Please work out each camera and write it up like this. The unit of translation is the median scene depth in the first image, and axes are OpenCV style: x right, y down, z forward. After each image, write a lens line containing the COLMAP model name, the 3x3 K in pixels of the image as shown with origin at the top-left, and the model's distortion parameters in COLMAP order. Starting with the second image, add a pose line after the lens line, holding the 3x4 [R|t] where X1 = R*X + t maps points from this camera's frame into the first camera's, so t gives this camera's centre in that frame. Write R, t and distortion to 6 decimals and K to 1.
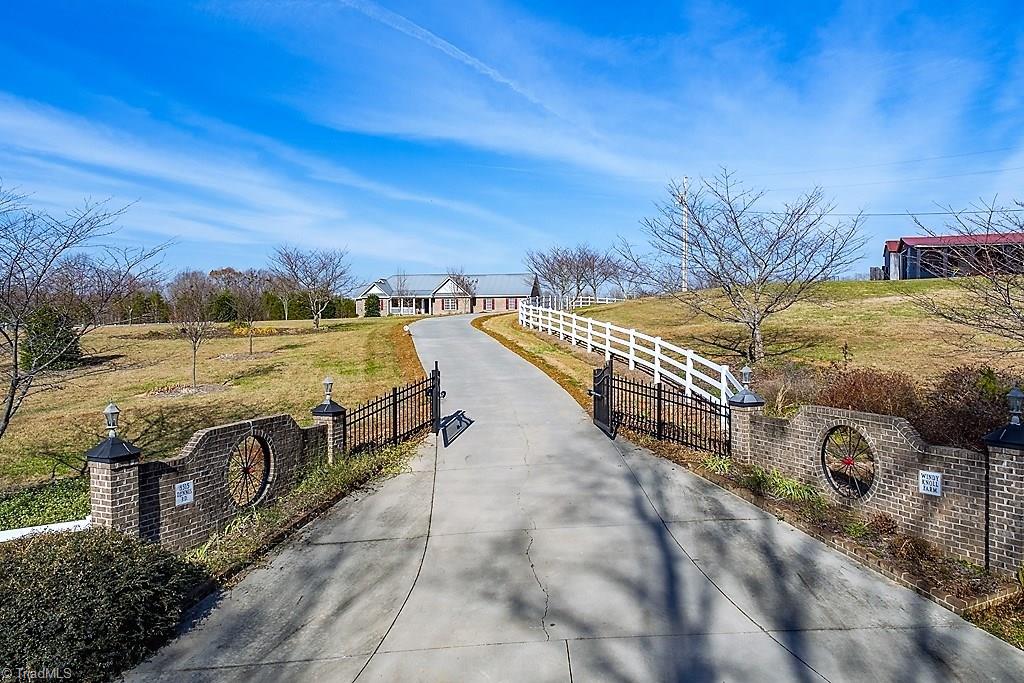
lens RADIAL K [[750.7, 0, 512.0], [0, 750.7, 341.5], [0, 0, 1]] dist [-0.012308, -0.004359]
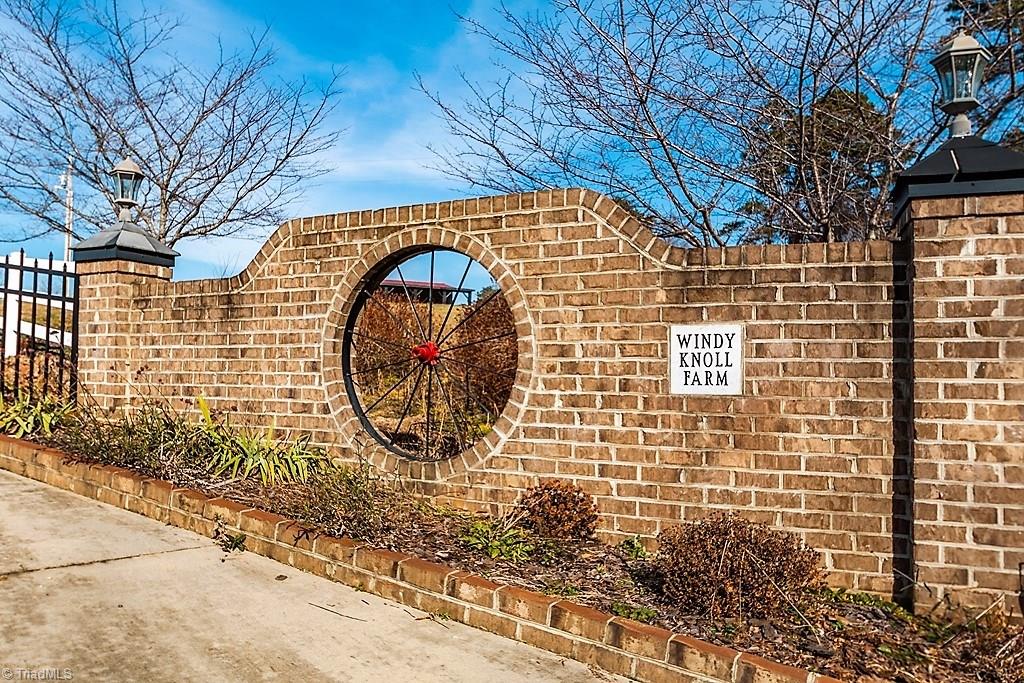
lens RADIAL K [[780.3, 0, 512.0], [0, 780.3, 341.5], [0, 0, 1]] dist [-0.006914, -0.000798]
pose [[0.739360, 0.048776, 0.671542, 0.255723], [-0.000165, 0.997386, -0.072261, 0.195375], [-0.673311, 0.053316, 0.737435, 0.764269]]
